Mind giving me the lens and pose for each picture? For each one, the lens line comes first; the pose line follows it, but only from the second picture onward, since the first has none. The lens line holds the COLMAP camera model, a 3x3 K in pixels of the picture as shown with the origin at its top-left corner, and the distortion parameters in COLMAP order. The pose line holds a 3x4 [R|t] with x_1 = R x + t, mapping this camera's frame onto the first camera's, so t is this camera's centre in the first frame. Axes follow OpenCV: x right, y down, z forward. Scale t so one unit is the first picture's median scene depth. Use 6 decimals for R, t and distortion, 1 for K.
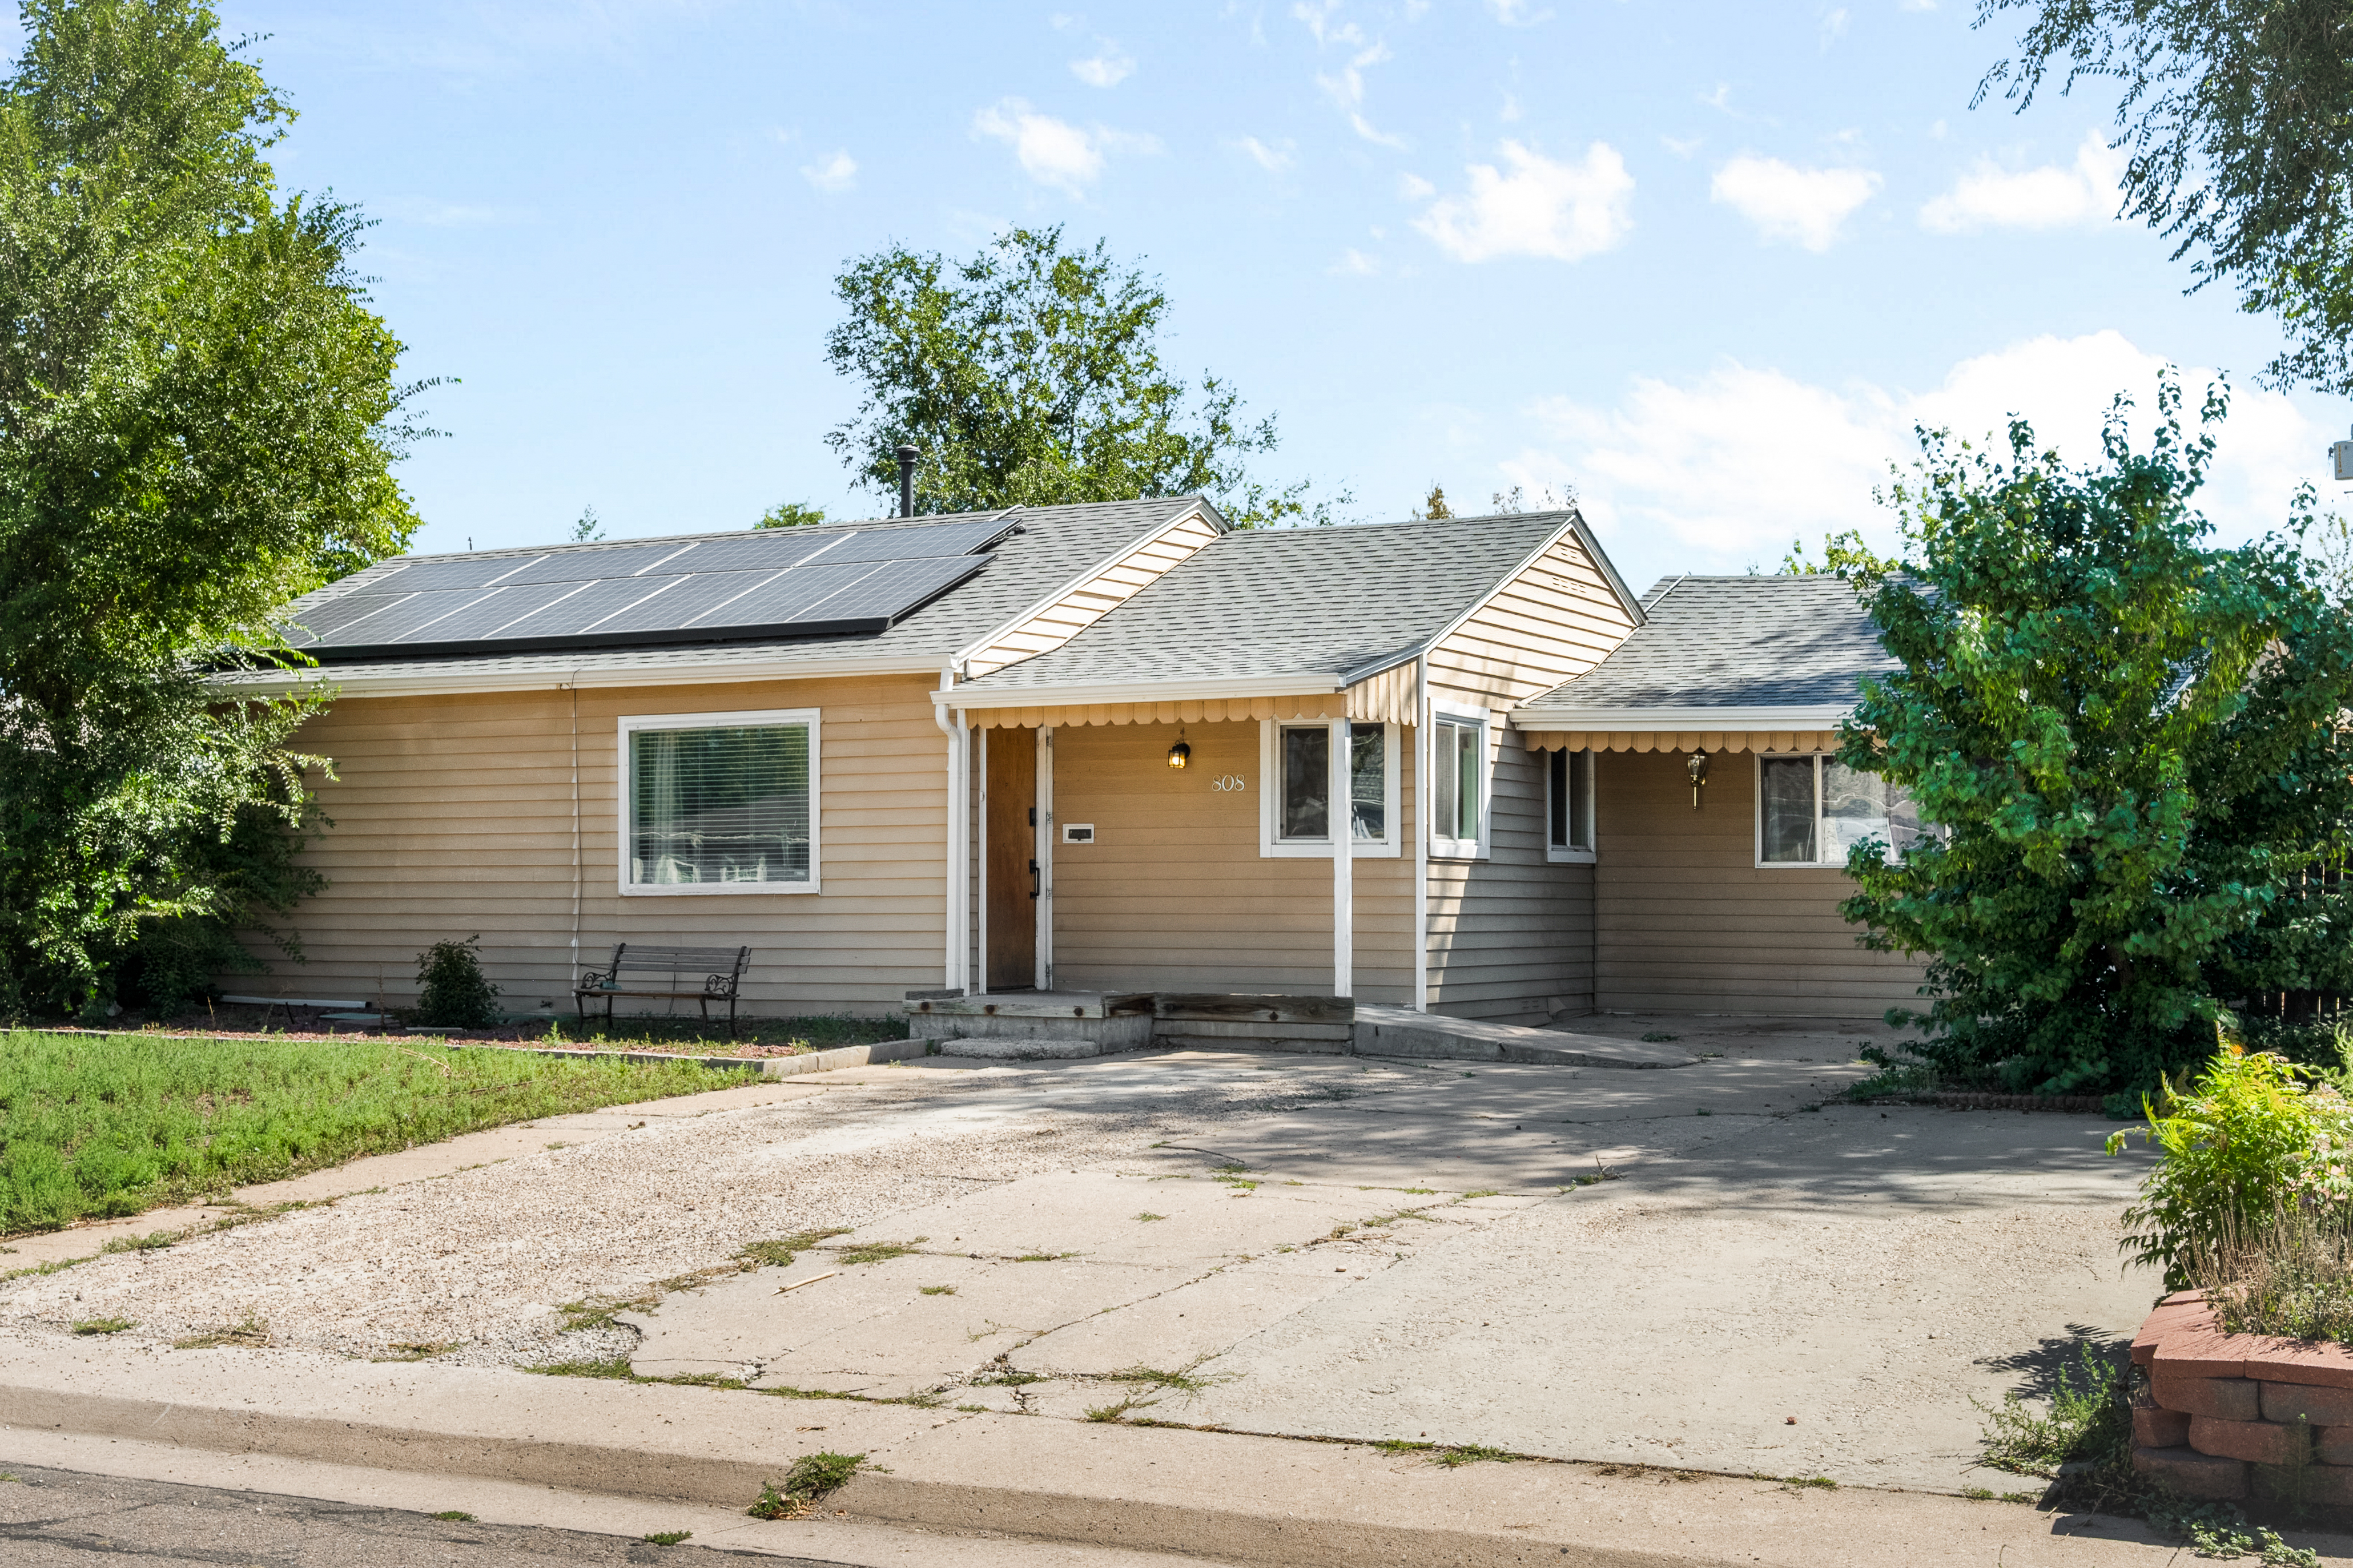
lens RADIAL K [[1880.5, 0, 1176.5], [0, 1880.5, 784.0], [0, 0, 1]] dist [0.000256, 0.000995]
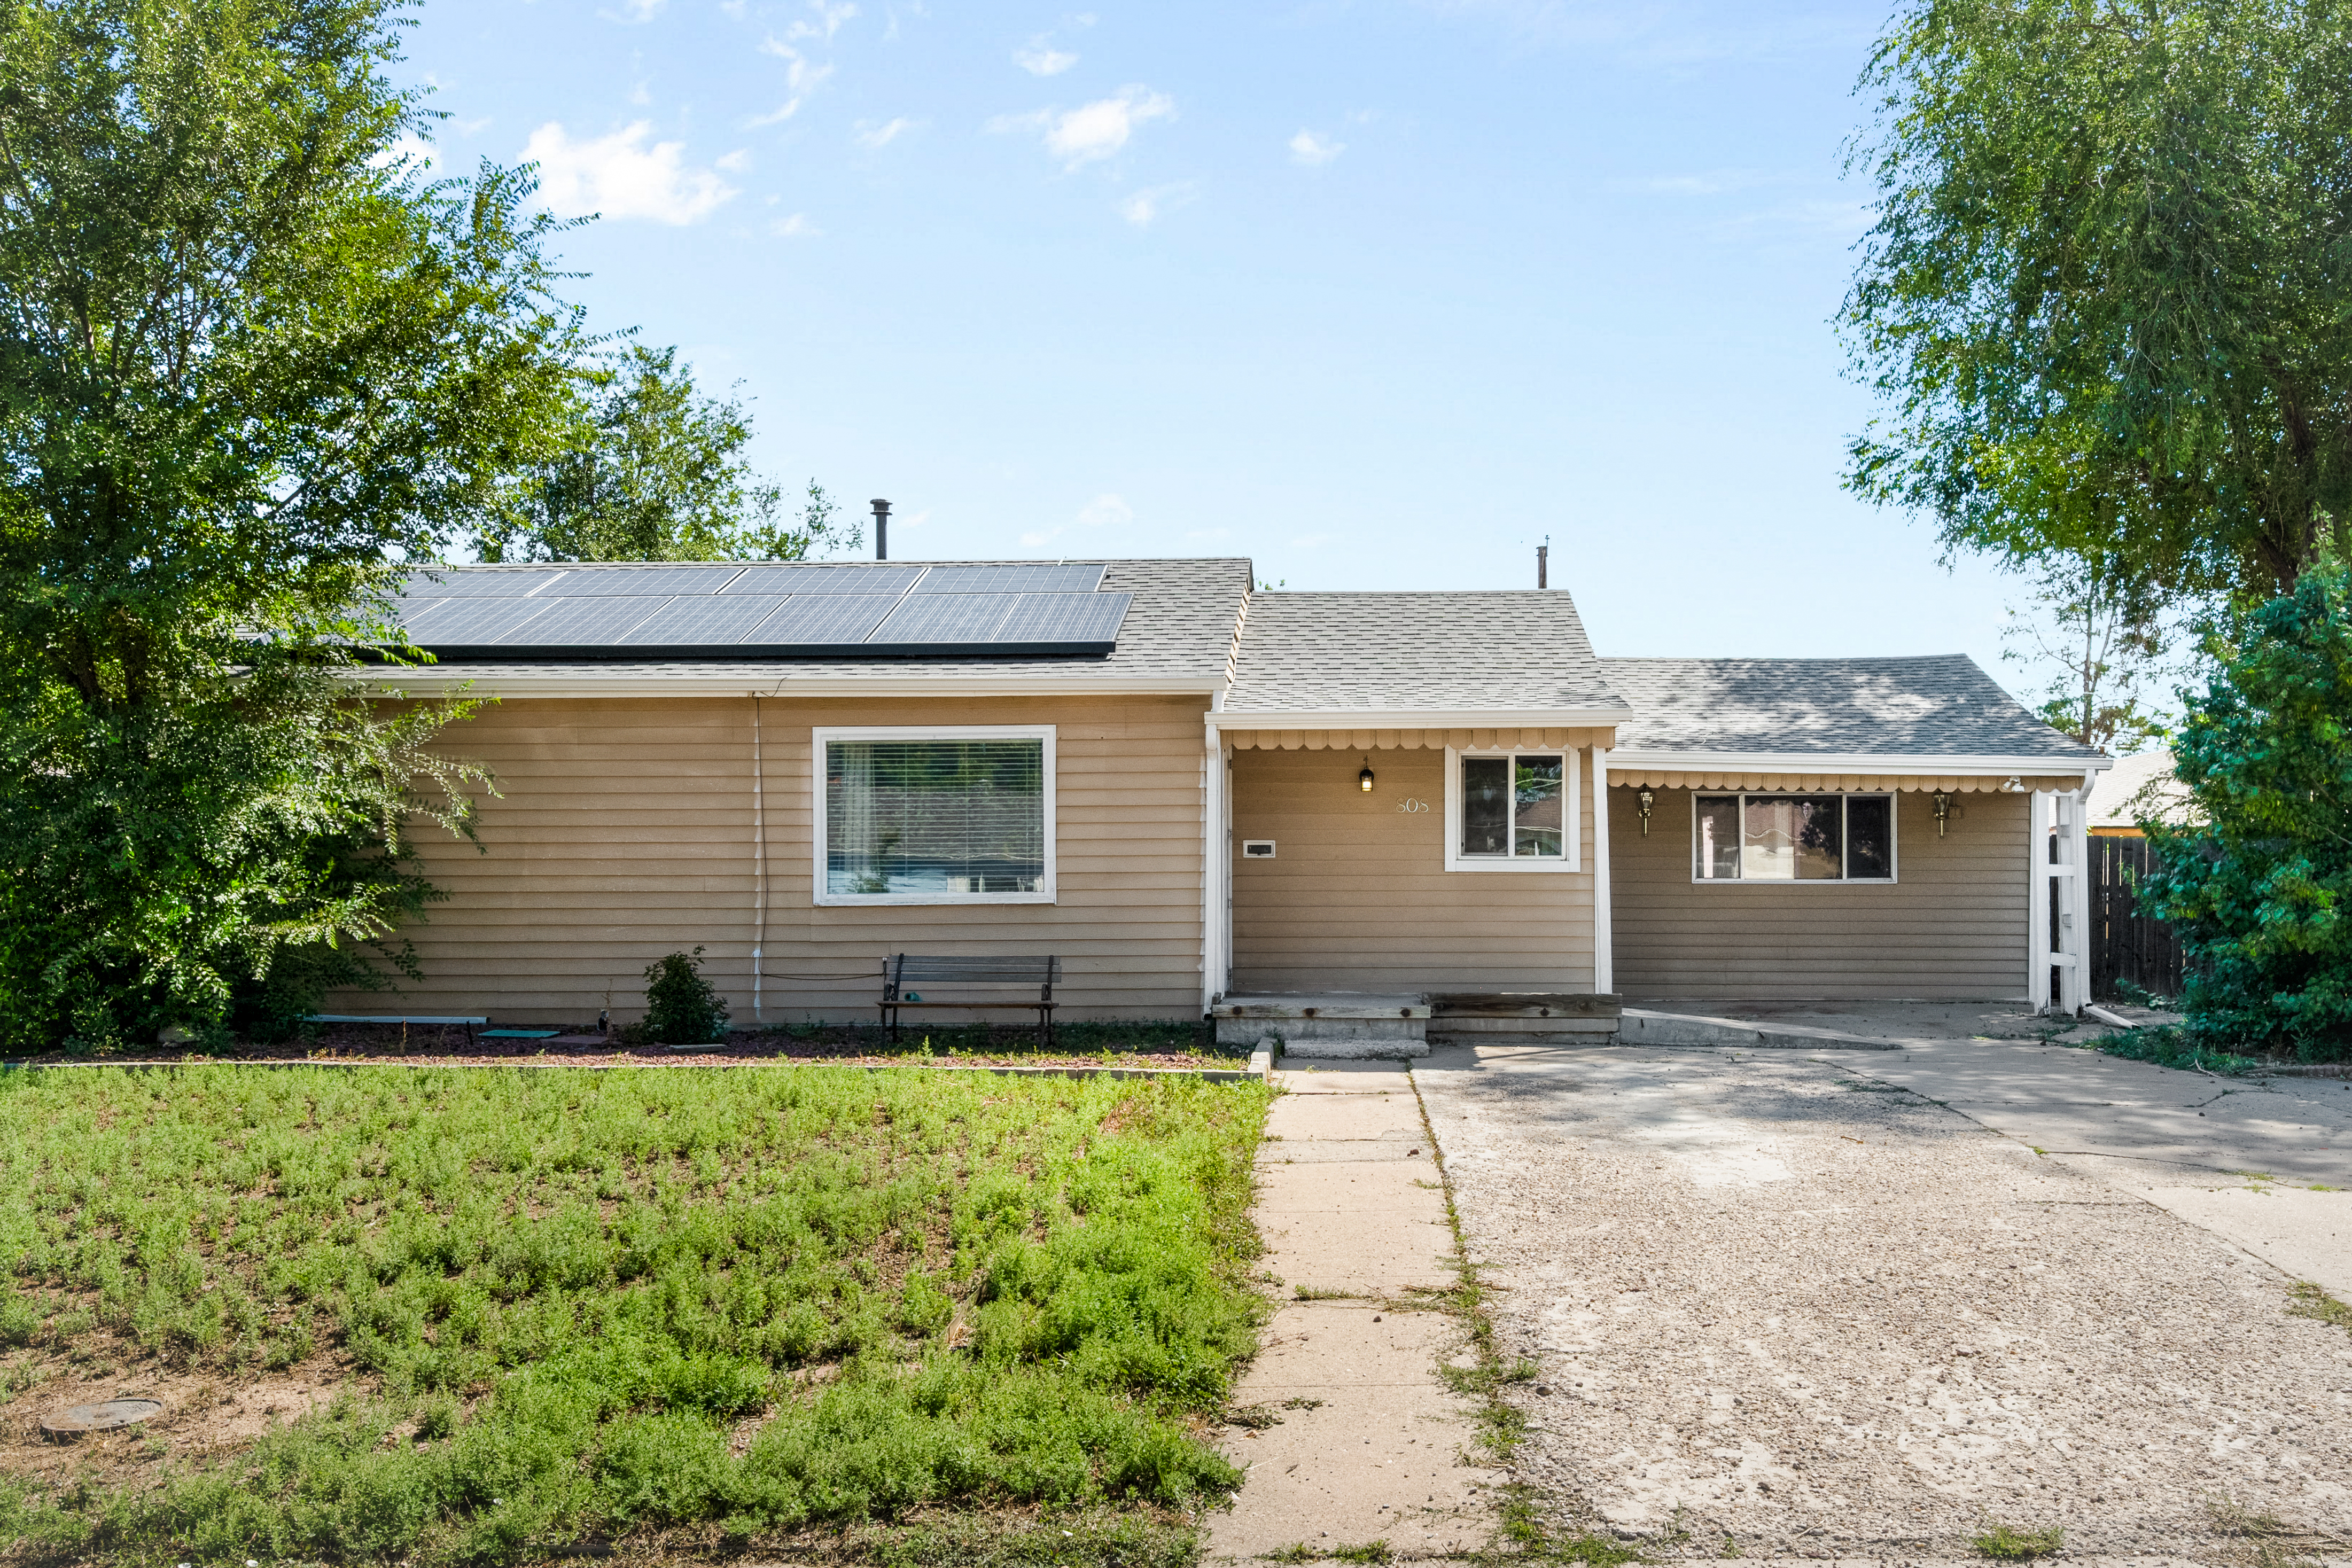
lens RADIAL K [[1458.3, 0, 1176.0], [0, 1458.3, 784.0], [0, 0, 1]] dist [0.001443, 0.001568]
pose [[0.949112, 0.025546, 0.313902, -0.369192], [-0.017428, 0.999438, -0.028643, 0.013885], [-0.314457, 0.021715, 0.949023, 0.206288]]
